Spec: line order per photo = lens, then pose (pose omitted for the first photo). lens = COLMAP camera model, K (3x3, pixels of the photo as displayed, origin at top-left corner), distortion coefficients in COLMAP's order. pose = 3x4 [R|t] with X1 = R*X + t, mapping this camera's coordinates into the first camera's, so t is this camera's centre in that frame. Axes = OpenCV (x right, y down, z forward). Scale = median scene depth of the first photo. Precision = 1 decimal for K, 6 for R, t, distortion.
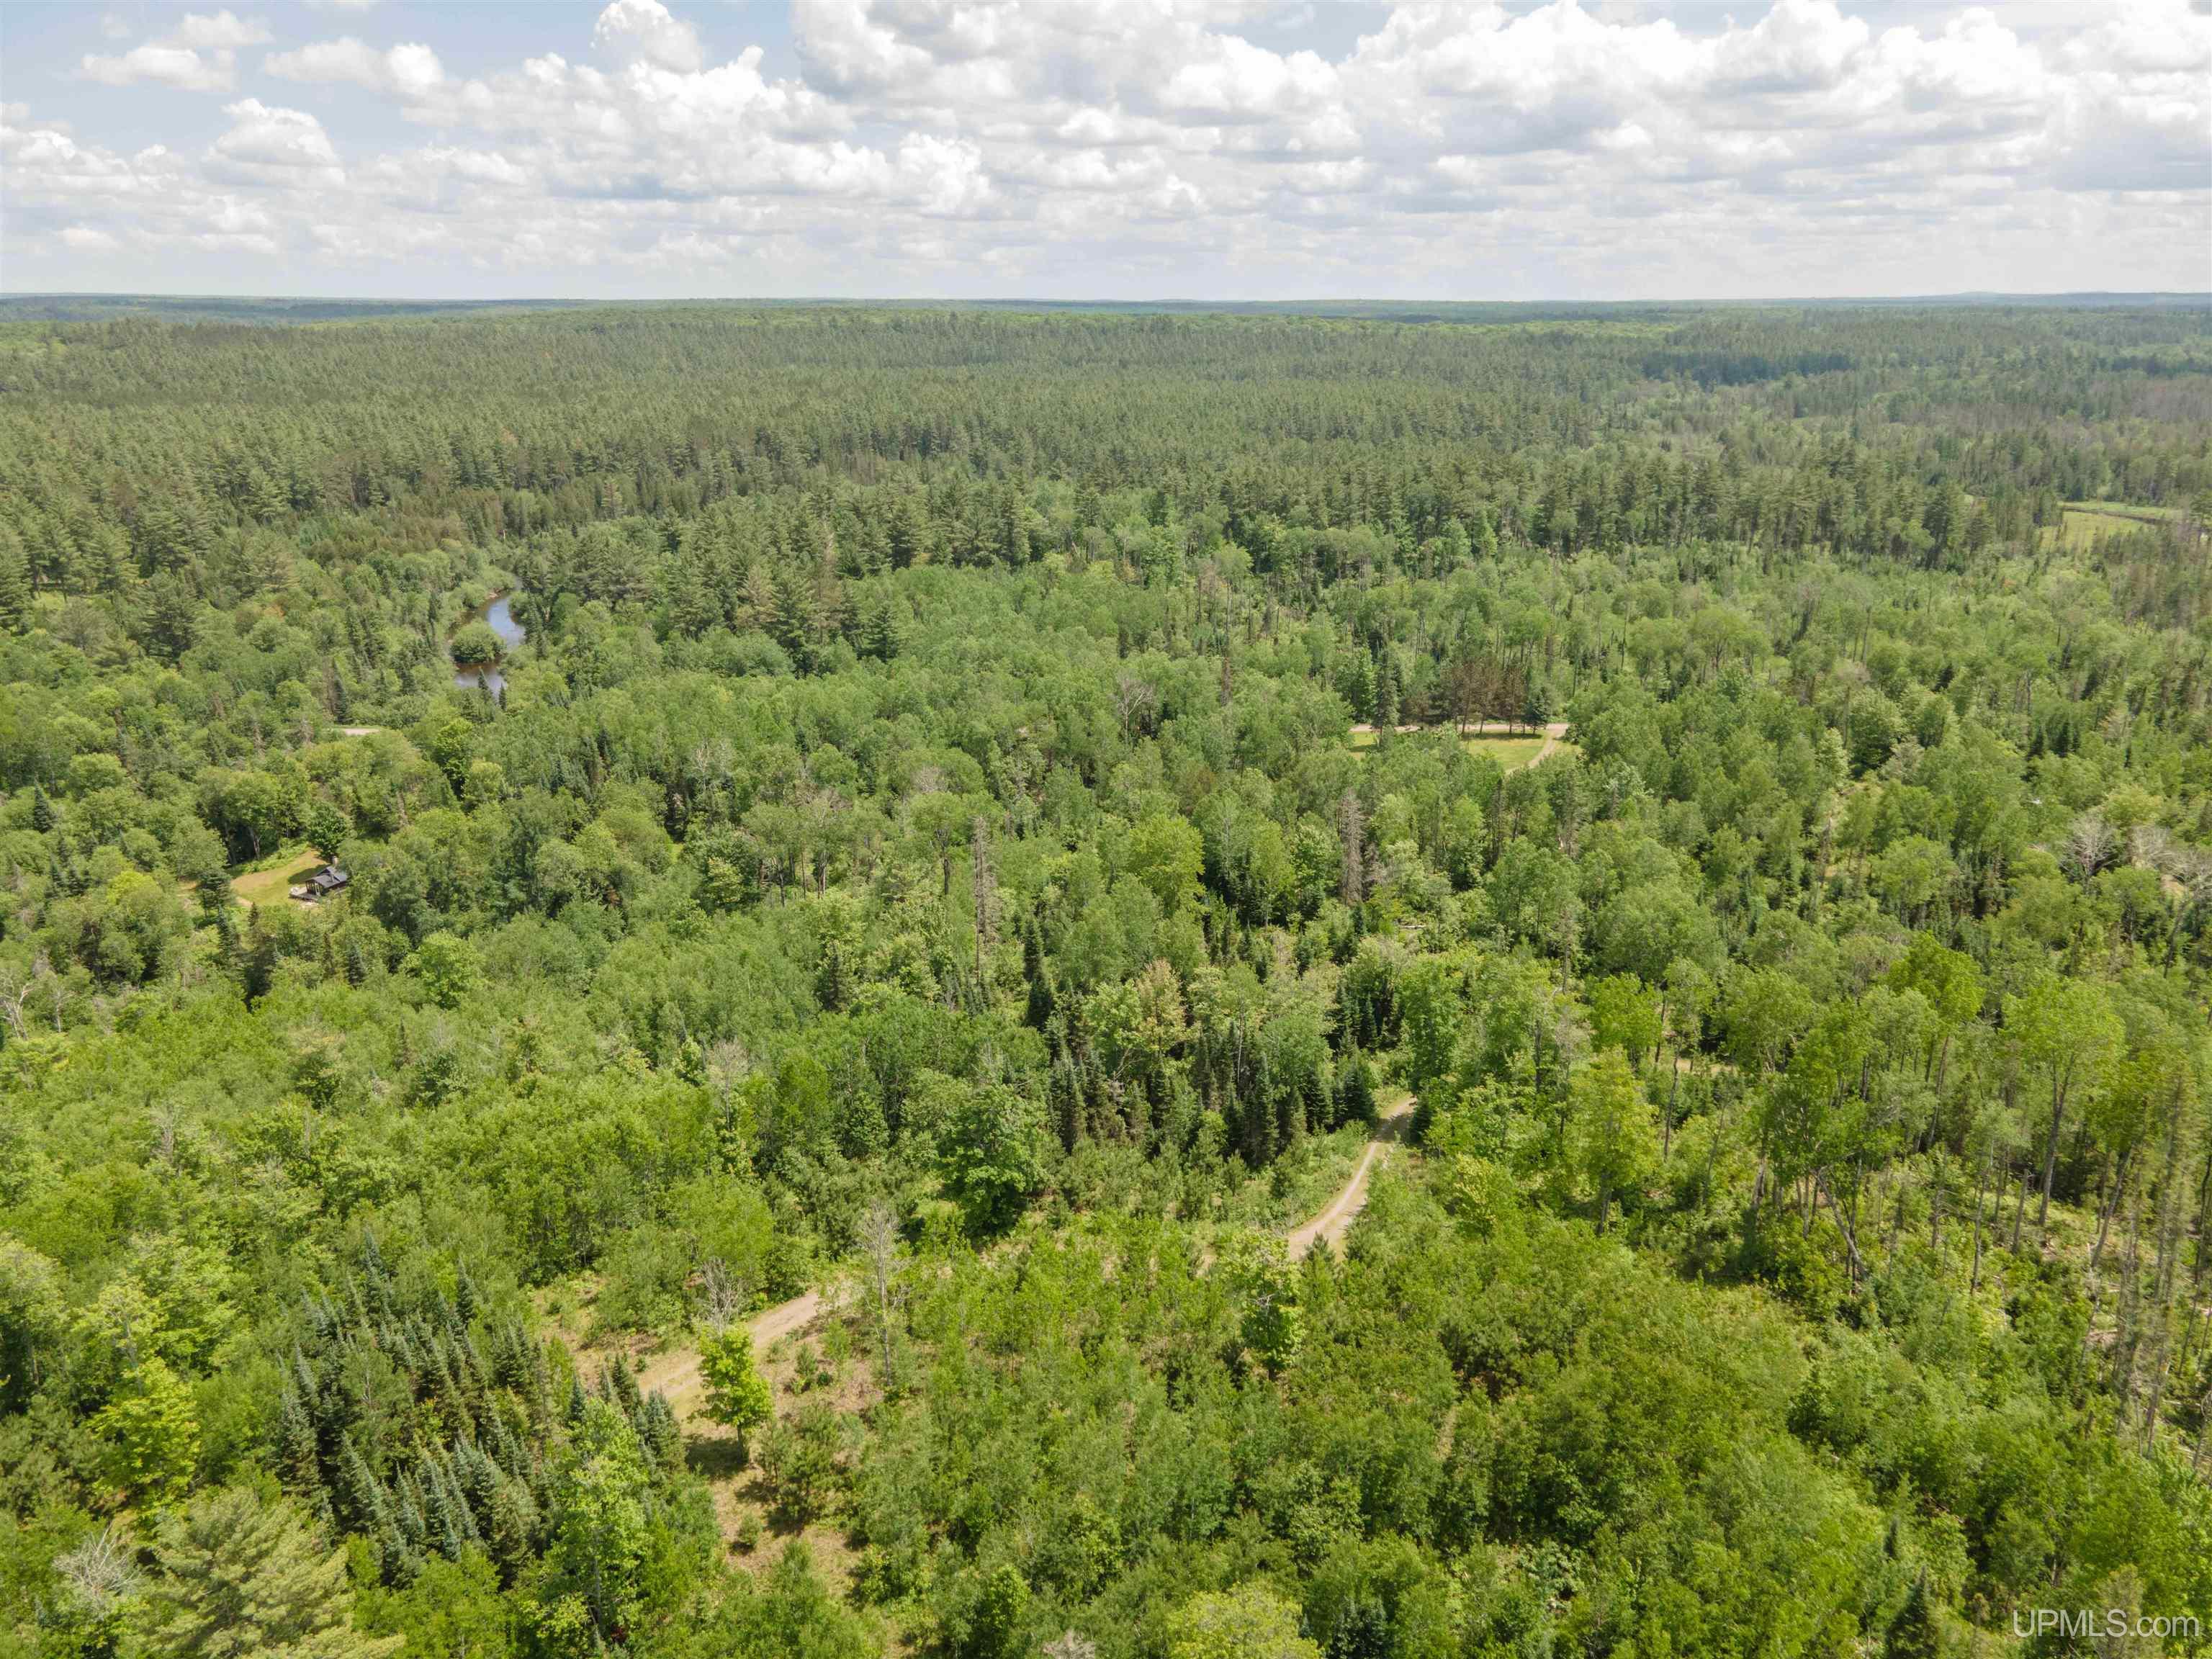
lens RADIAL K [[1611.6, 0, 1103.0], [0, 1611.6, 823.6], [0, 0, 1]] dist [0.028250, 0.019564]
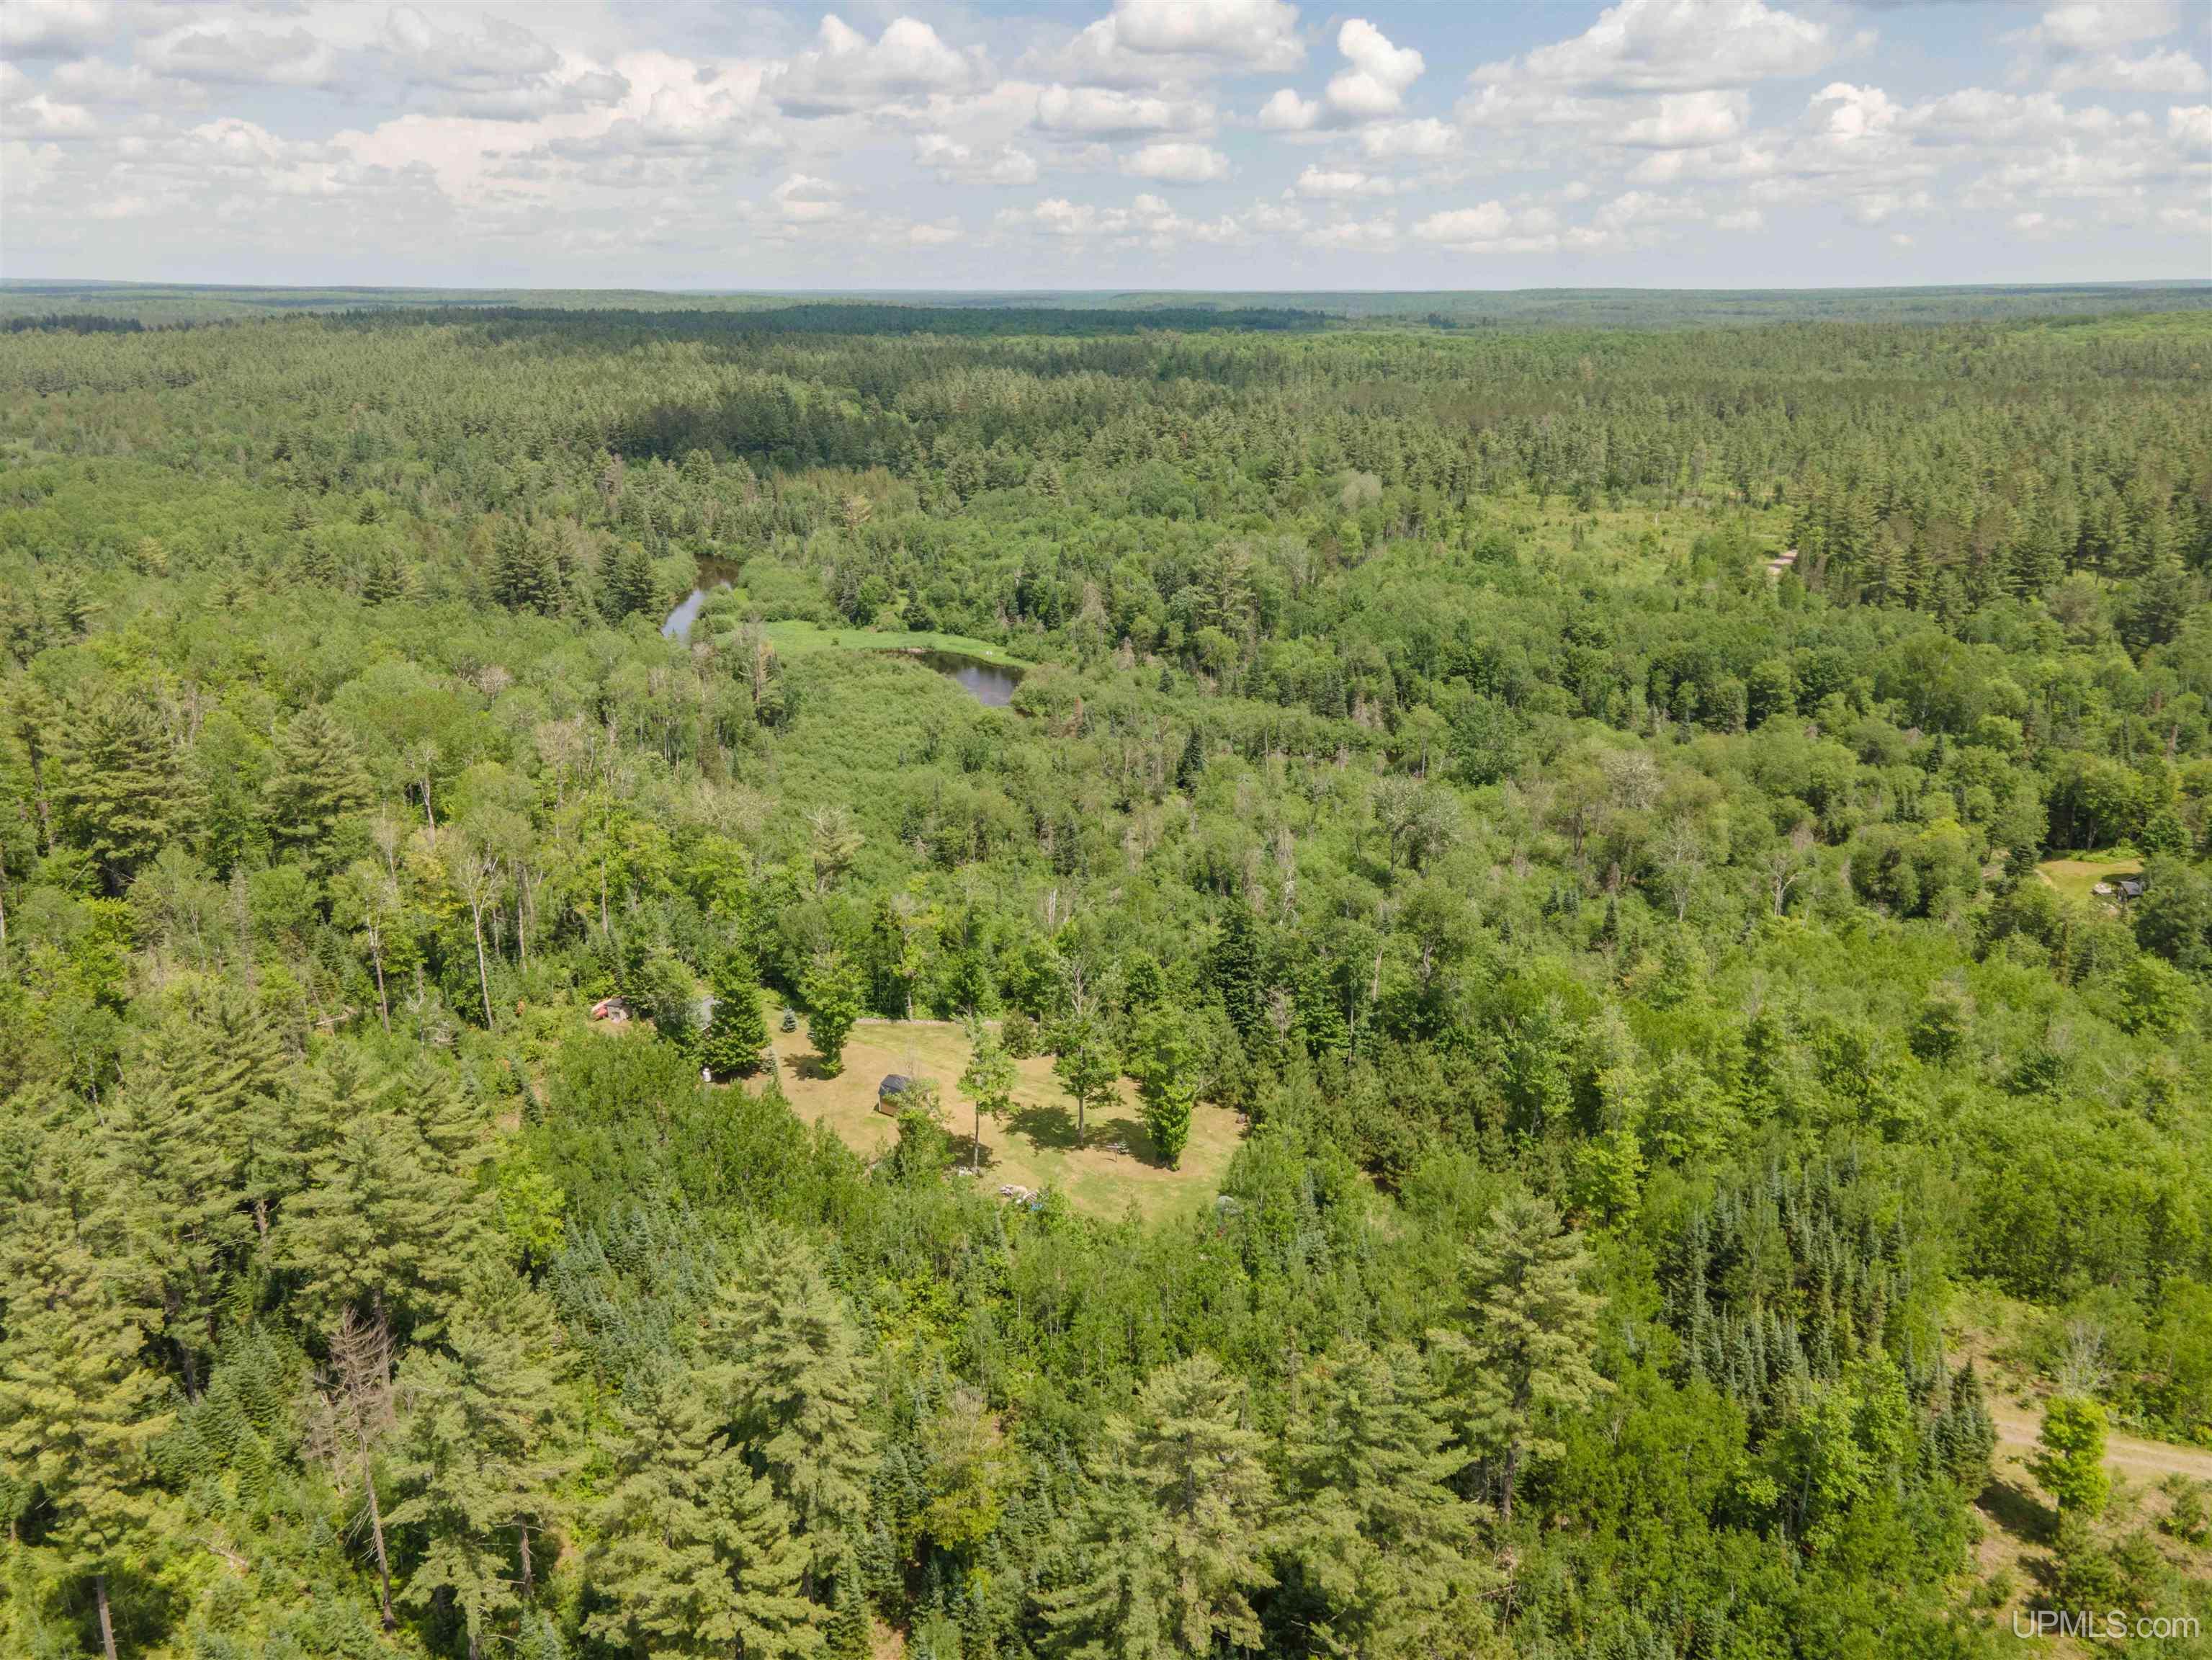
lens RADIAL K [[1611.9, 0, 1087.6], [0, 1611.9, 836.8], [0, 0, 1]] dist [0.028250, 0.019564]
pose [[0.396094, 0.294966, -0.869543, 0.221285], [-0.282414, 0.940228, 0.190299, -0.006482], [0.873700, 0.170195, 0.455721, 0.019299]]
